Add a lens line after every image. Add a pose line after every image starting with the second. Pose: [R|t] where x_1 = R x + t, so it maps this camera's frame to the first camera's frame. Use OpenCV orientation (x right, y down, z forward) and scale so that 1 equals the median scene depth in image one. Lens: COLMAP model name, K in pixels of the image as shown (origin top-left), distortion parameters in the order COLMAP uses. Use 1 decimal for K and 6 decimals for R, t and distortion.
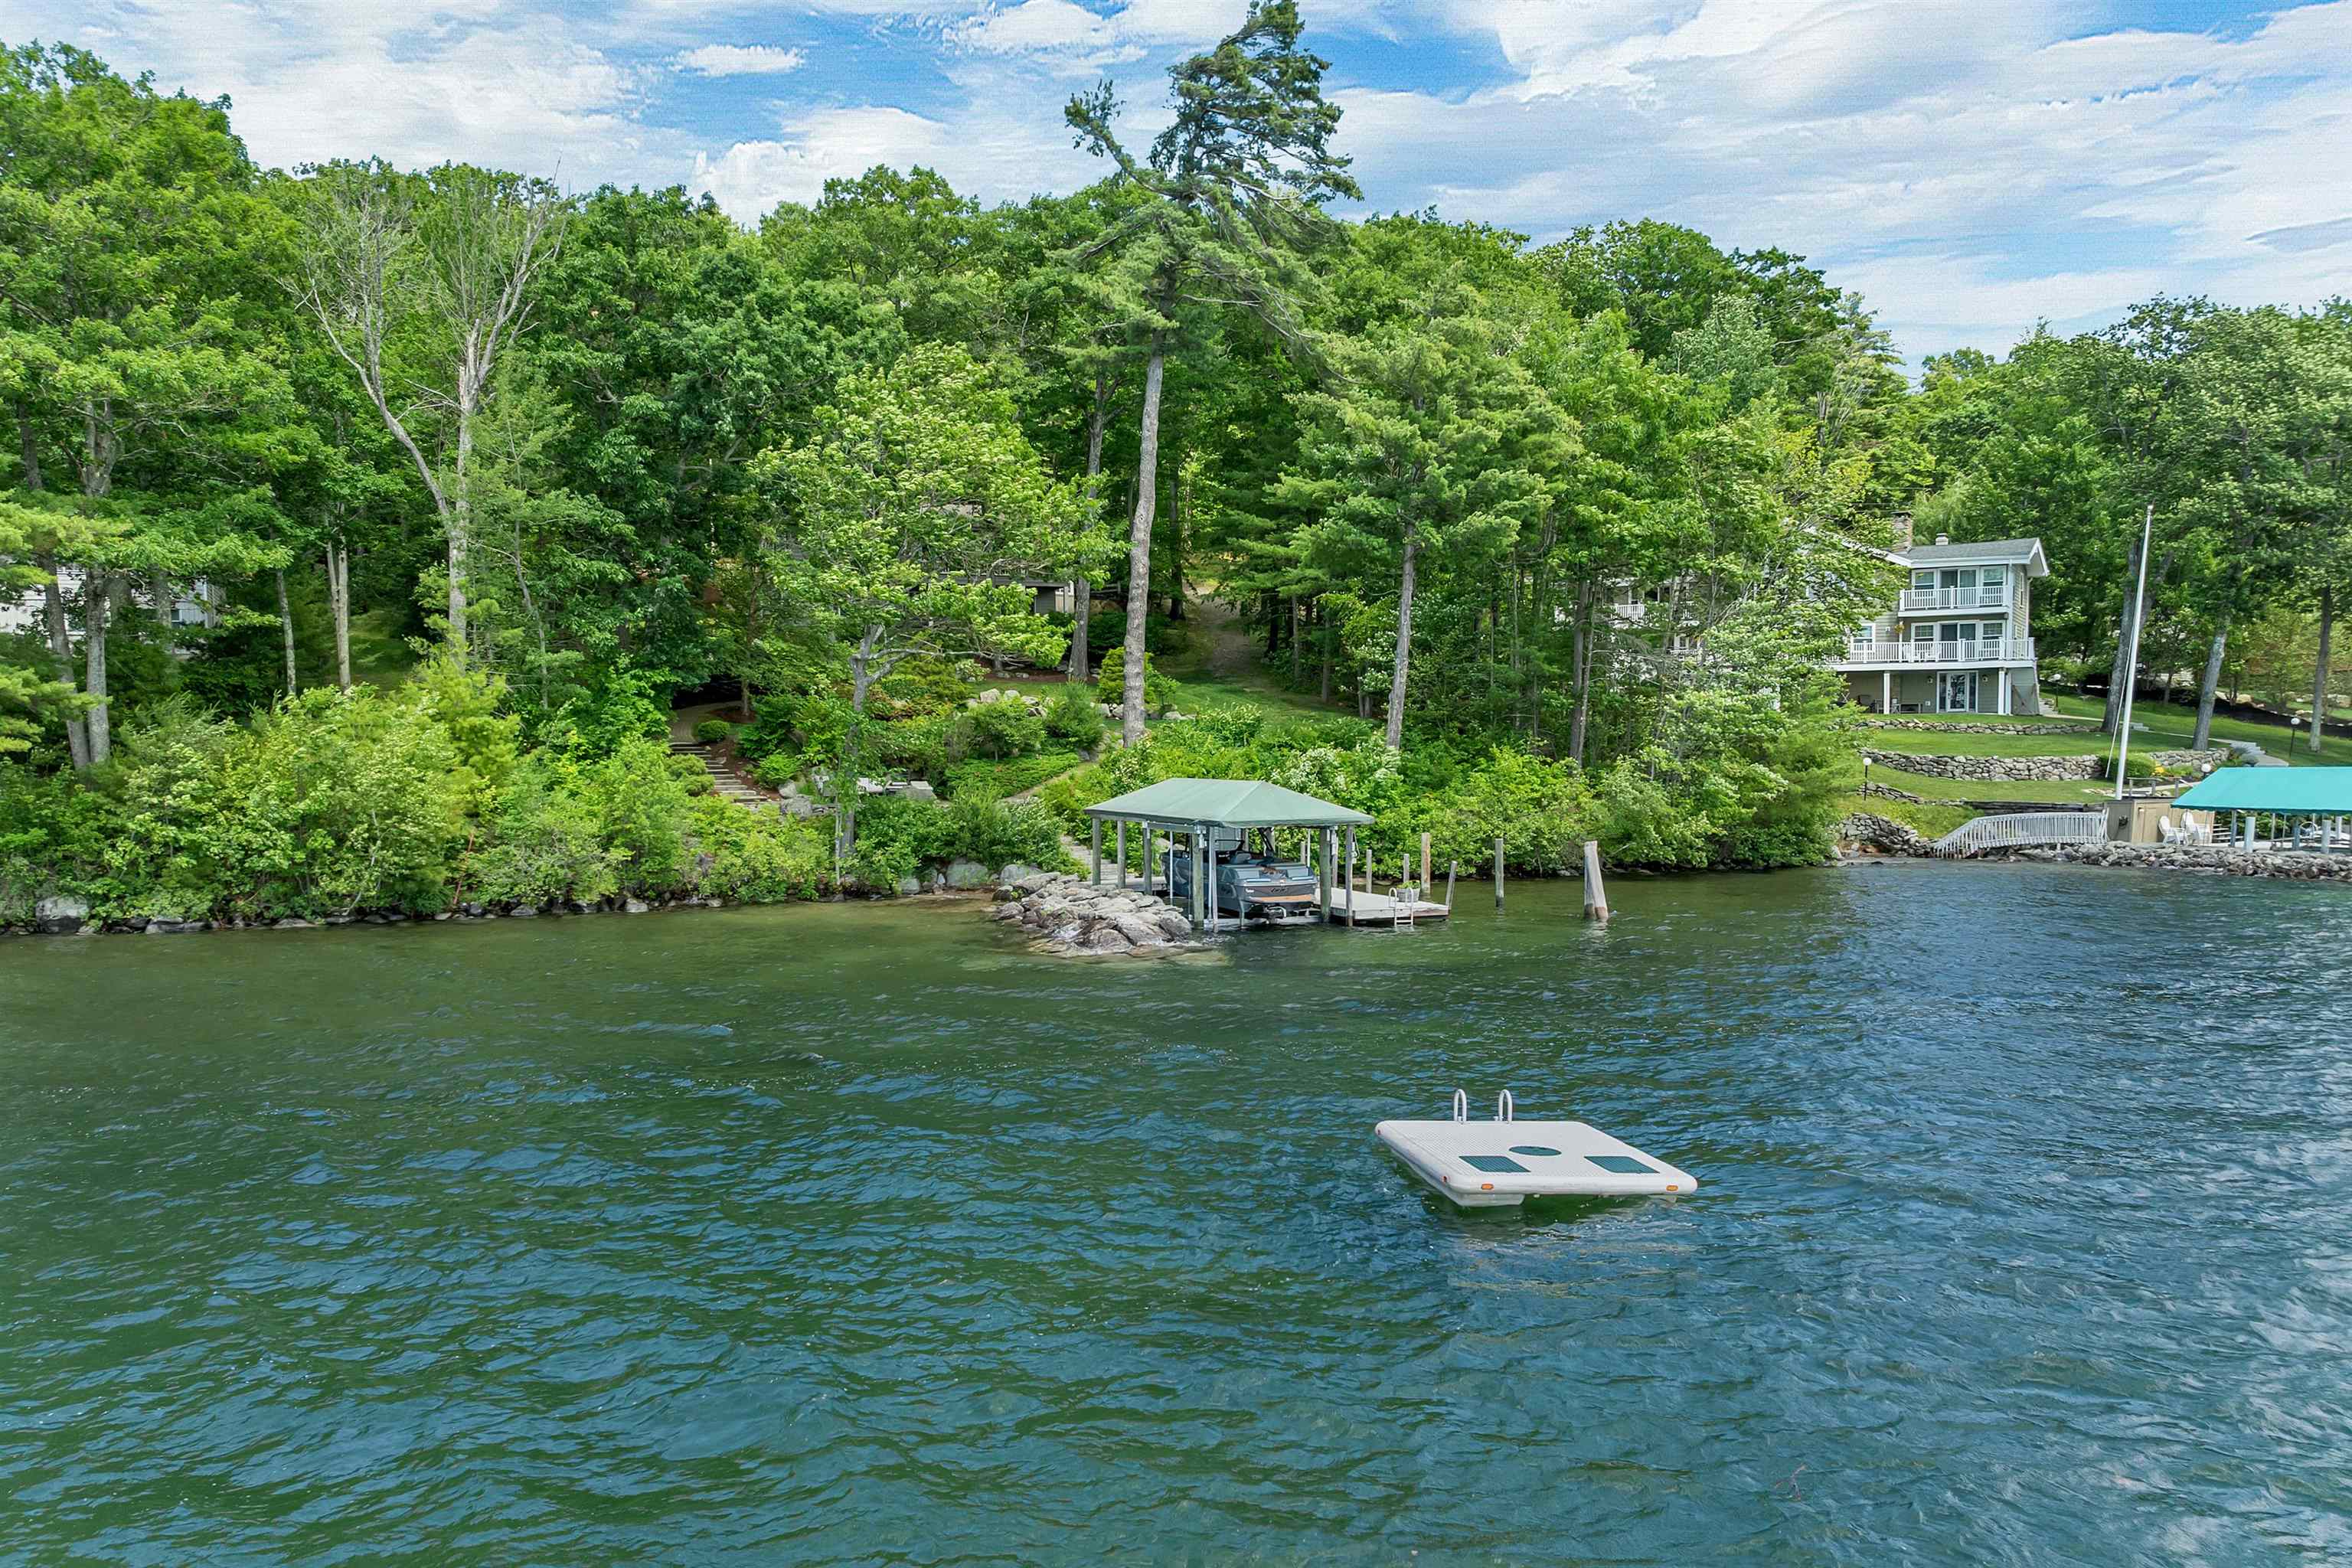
lens RADIAL K [[1717.2, 0, 1163.0], [0, 1717.2, 819.7], [0, 0, 1]] dist [-0.046536, 0.002422]
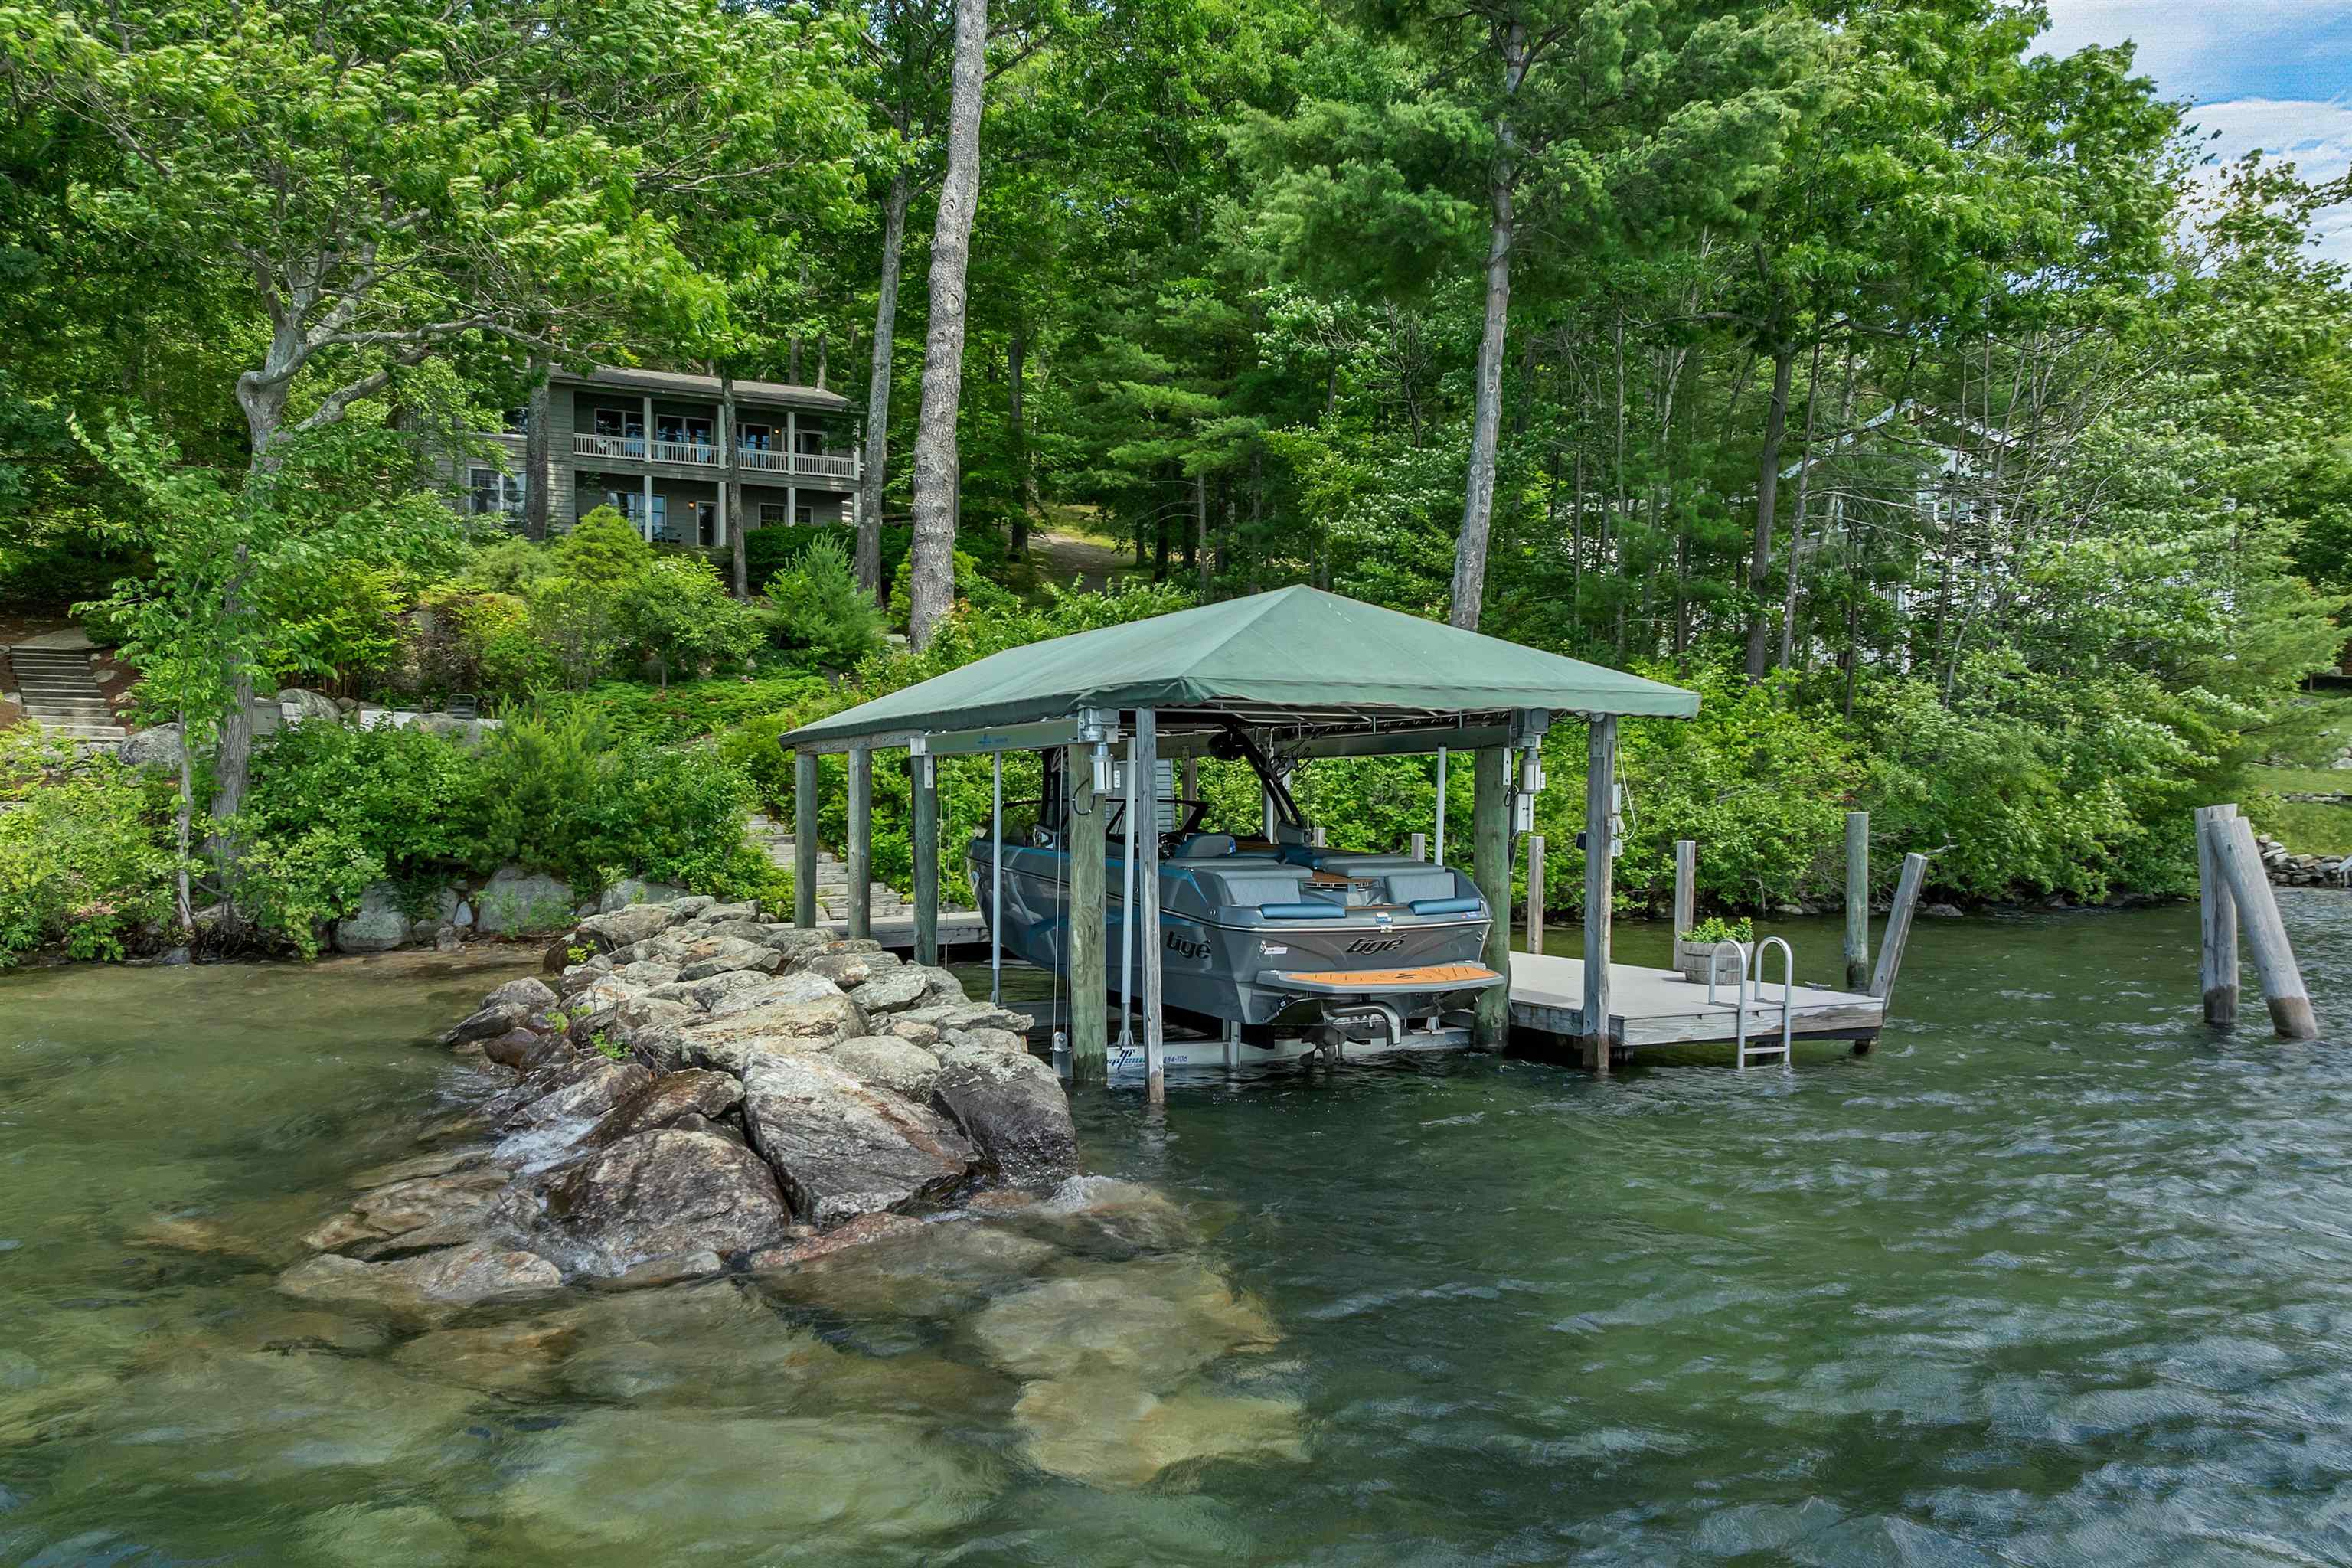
lens RADIAL K [[1717.2, 0, 1170.8], [0, 1717.2, 787.2], [0, 0, 1]] dist [-0.046536, 0.002422]
pose [[0.995091, 0.011958, 0.098241, 0.004711], [-0.007315, 0.998845, -0.047483, 0.022790], [-0.098695, 0.046531, 0.994029, 0.580111]]
